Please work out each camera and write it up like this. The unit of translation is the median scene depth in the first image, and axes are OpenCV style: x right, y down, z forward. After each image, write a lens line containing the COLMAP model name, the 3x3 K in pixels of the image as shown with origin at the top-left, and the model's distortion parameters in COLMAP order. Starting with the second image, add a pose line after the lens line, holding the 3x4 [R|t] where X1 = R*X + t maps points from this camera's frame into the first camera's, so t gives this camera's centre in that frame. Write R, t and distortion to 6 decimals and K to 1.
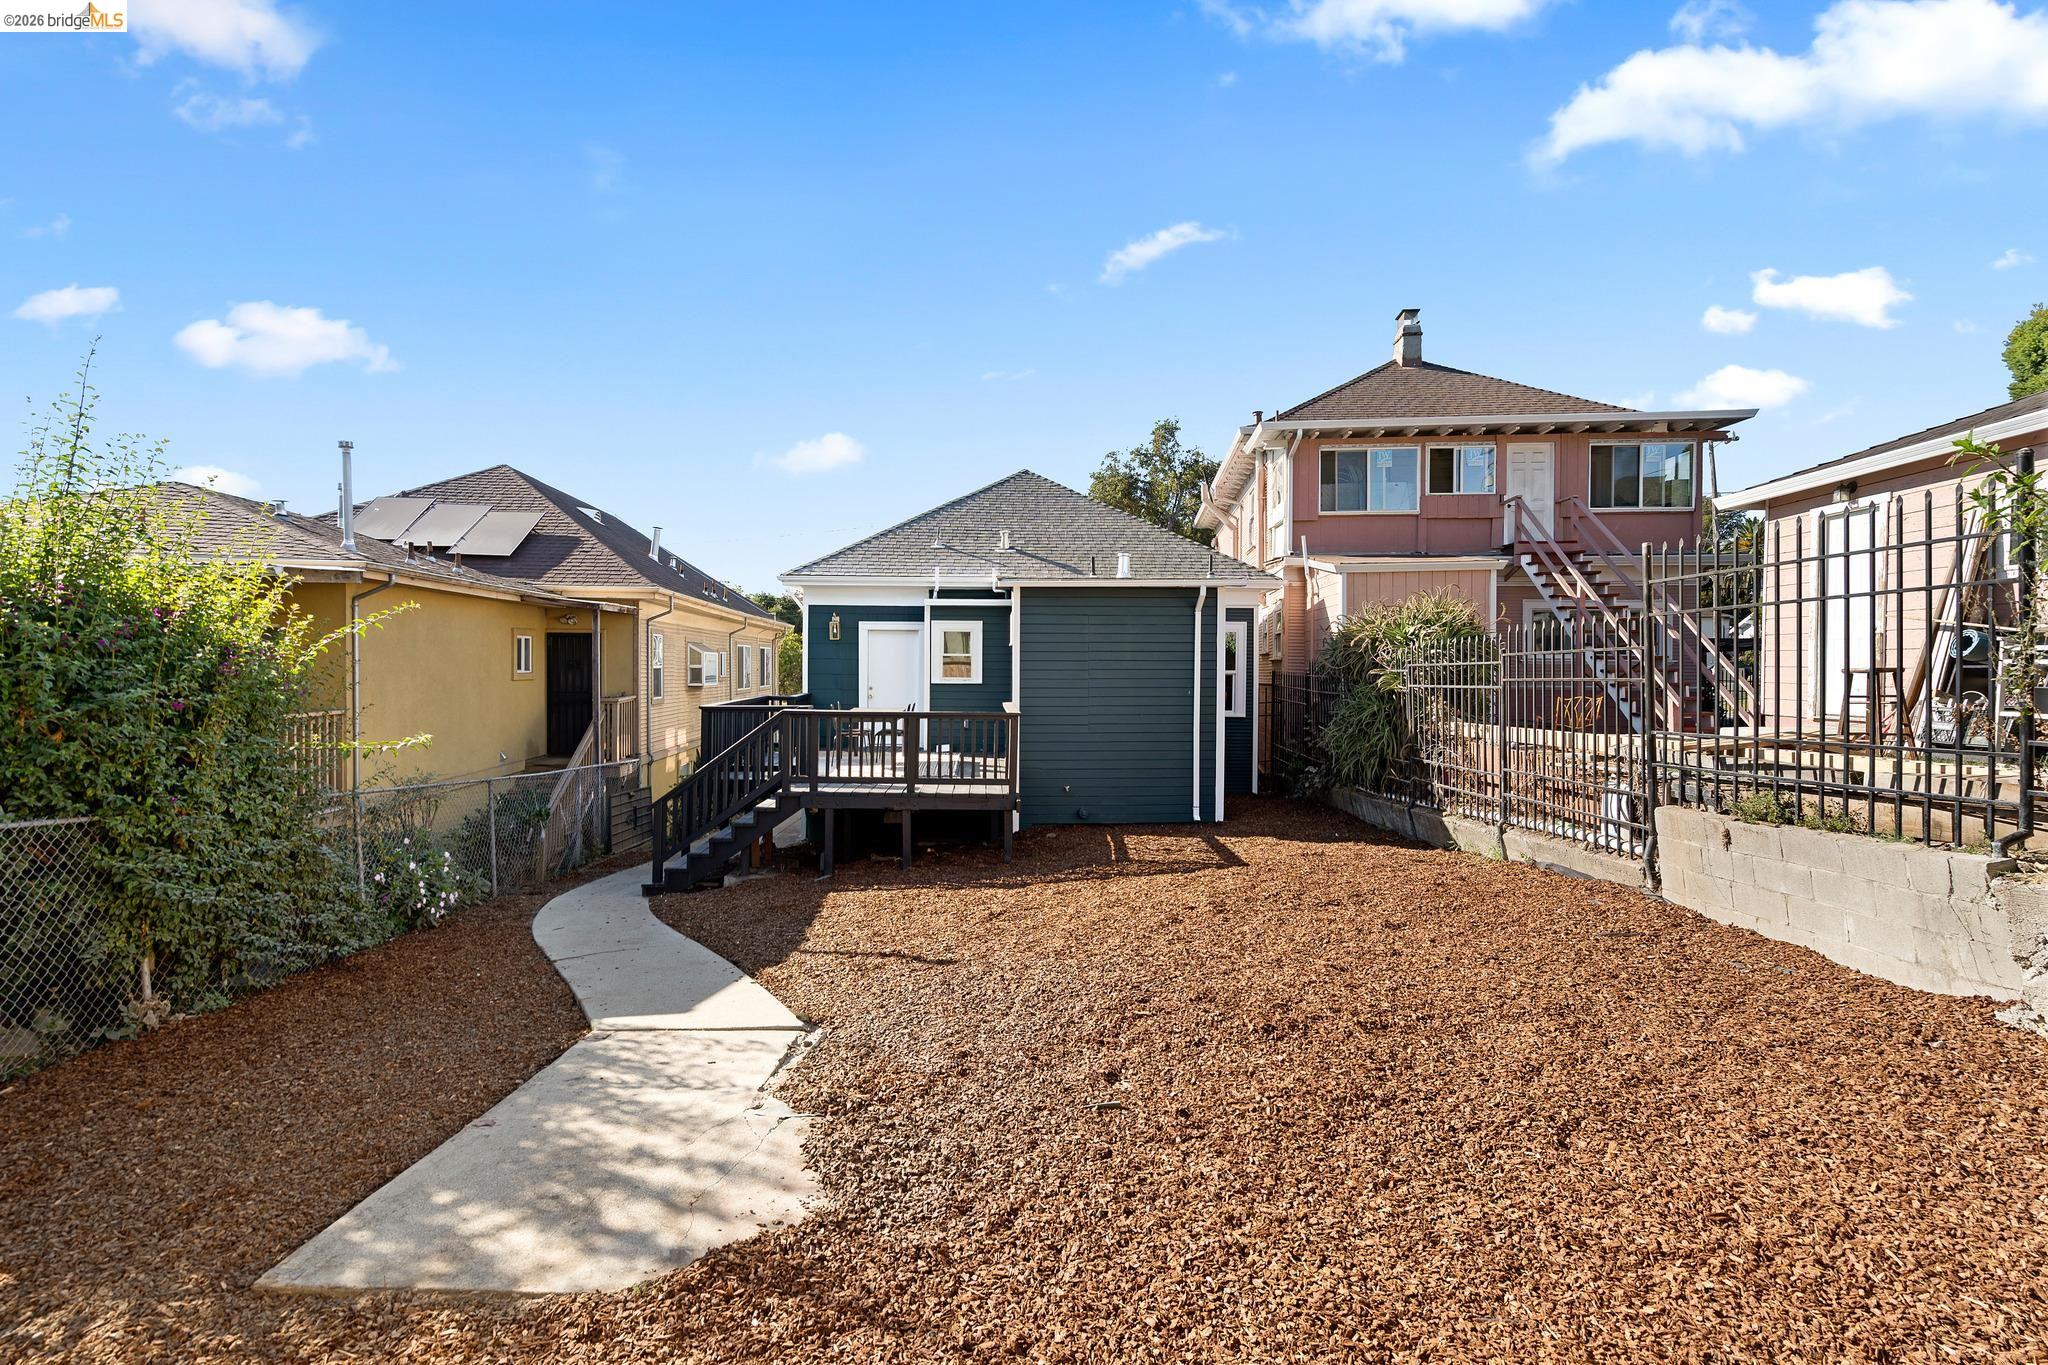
lens RADIAL K [[930.1, 0, 1021.5], [0, 930.1, 685.5], [0, 0, 1]] dist [-0.014192, 0.009396]
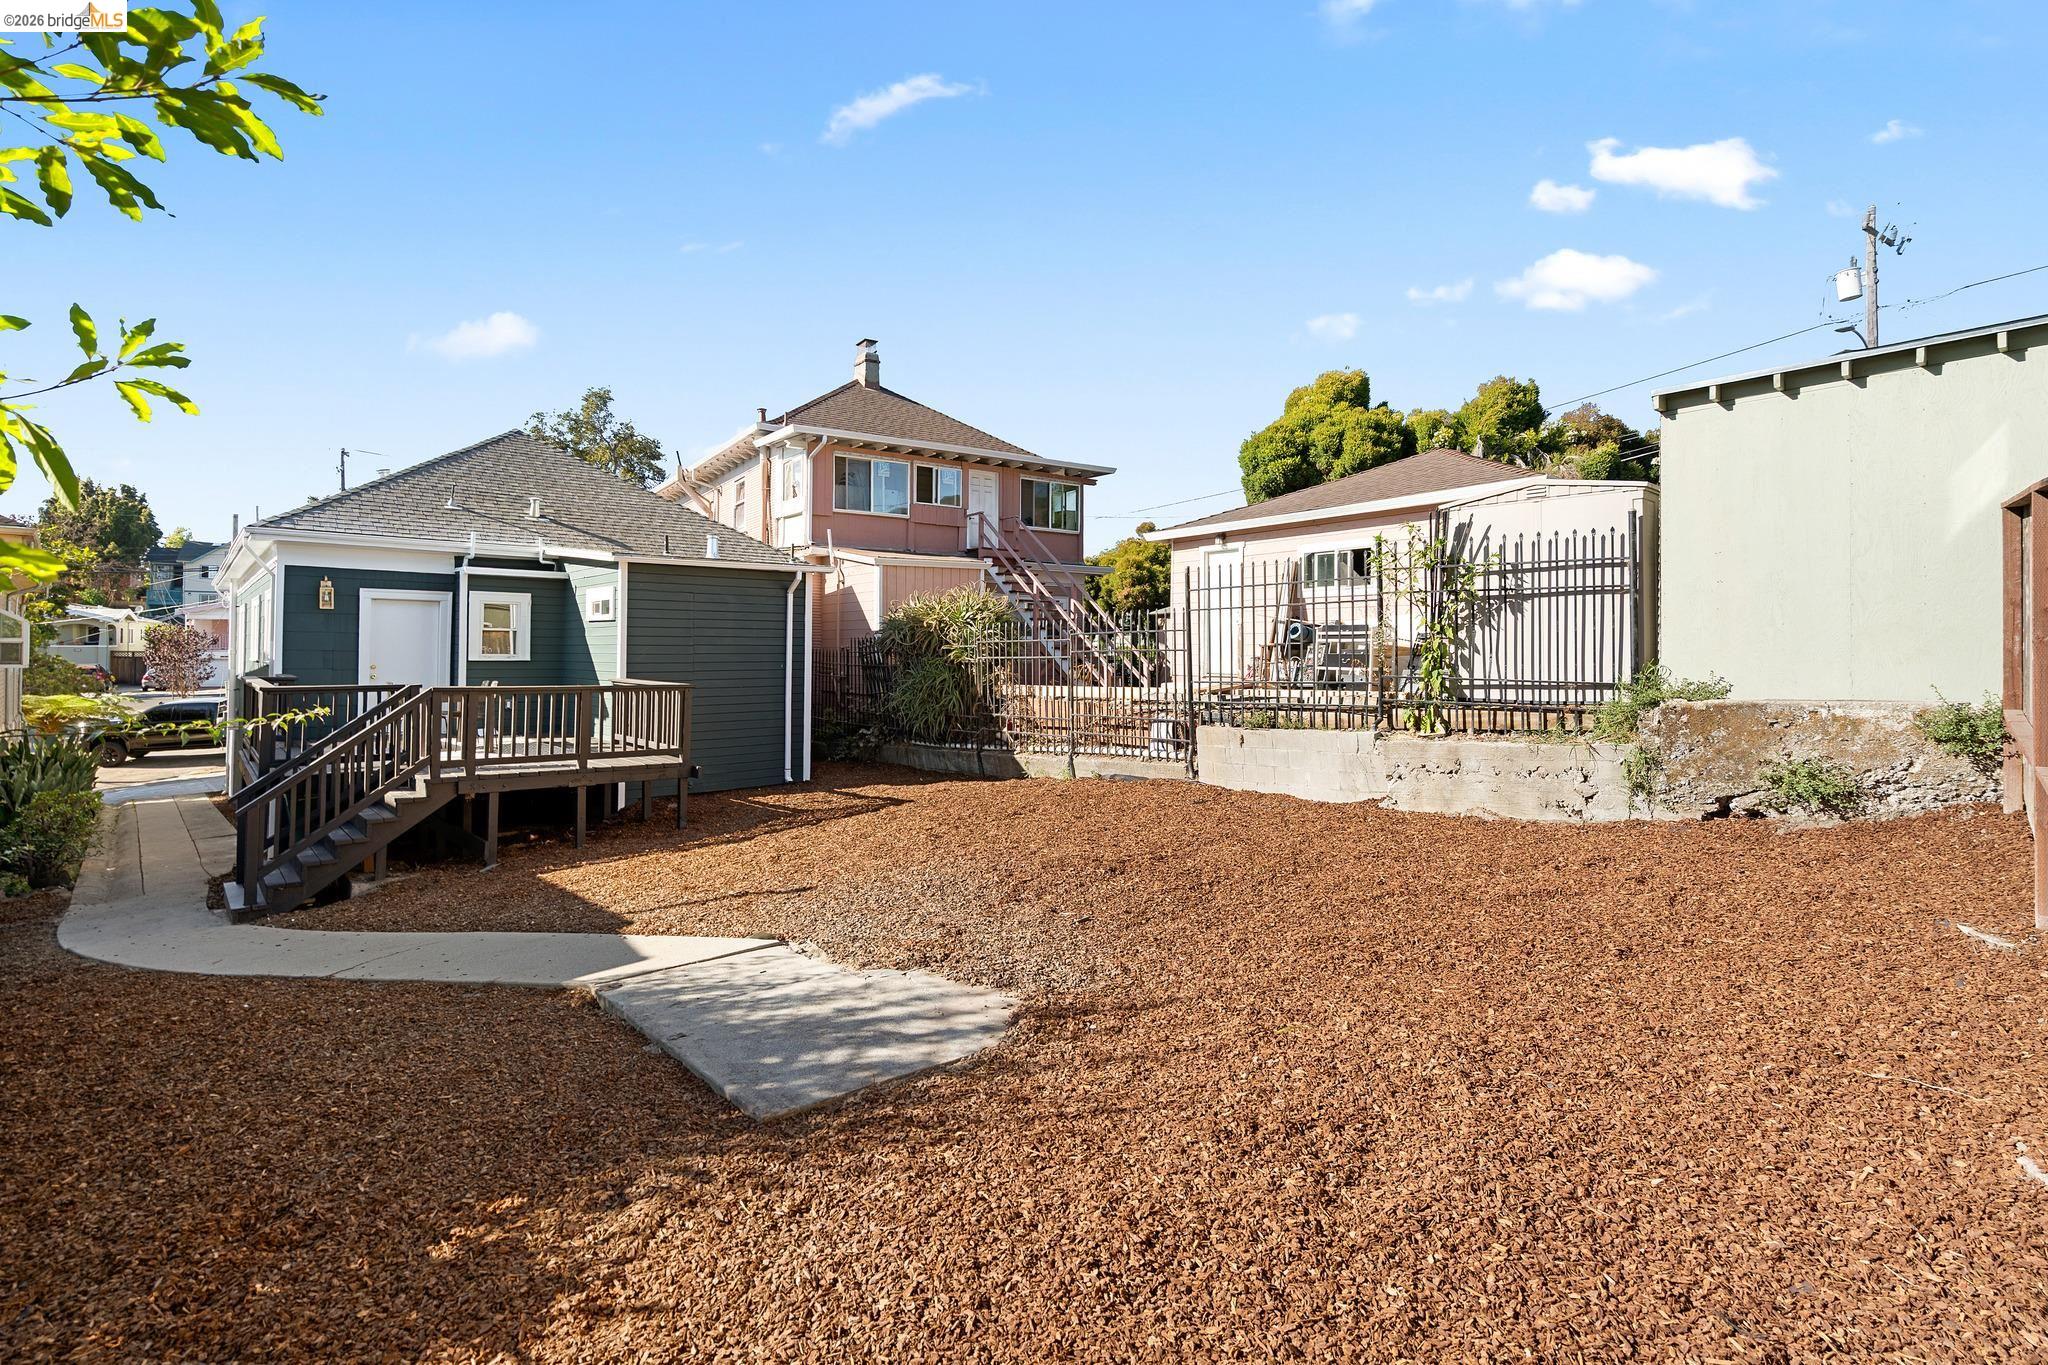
lens RADIAL K [[953.3, 0, 1016.0], [0, 953.3, 640.9], [0, 0, 1]] dist [-0.001517, 0.000231]
pose [[0.772674, 0.007313, 0.634761, -0.462563], [0.010641, 0.999644, -0.024469, 0.011537], [-0.634714, 0.025661, 0.772321, -0.078981]]
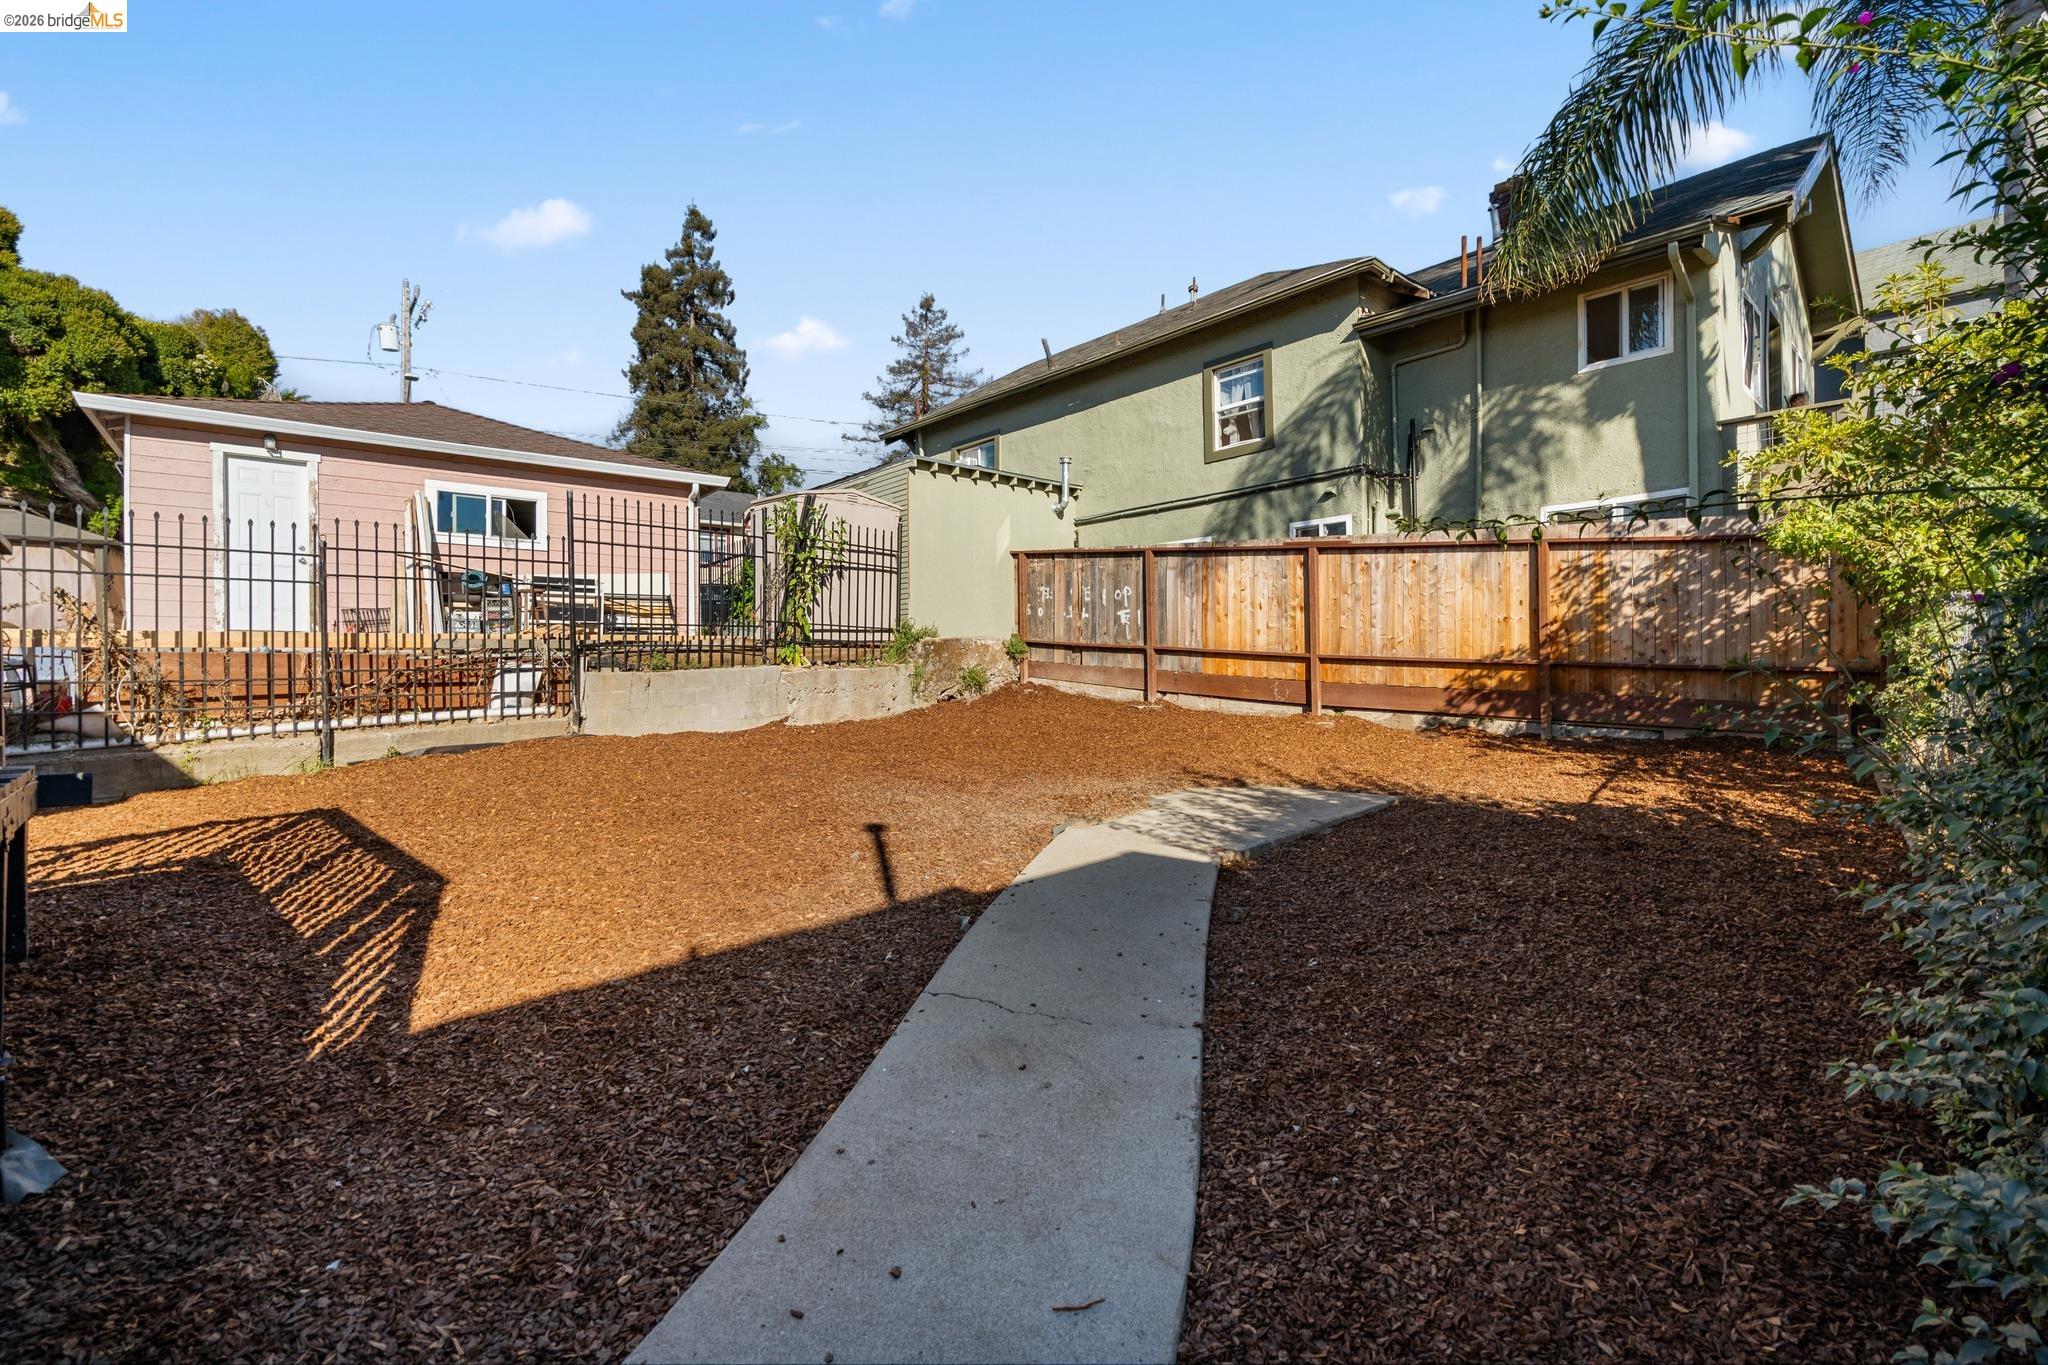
lens RADIAL K [[935.7, 0, 1021.8], [0, 935.7, 687.3], [0, 0, 1]] dist [-0.002664, 0.000441]
pose [[-0.689571, 0.001927, 0.724215, -0.625747], [0.023818, 0.999516, 0.020020, 0.102565], [-0.723826, 0.031055, -0.689283, 1.111871]]
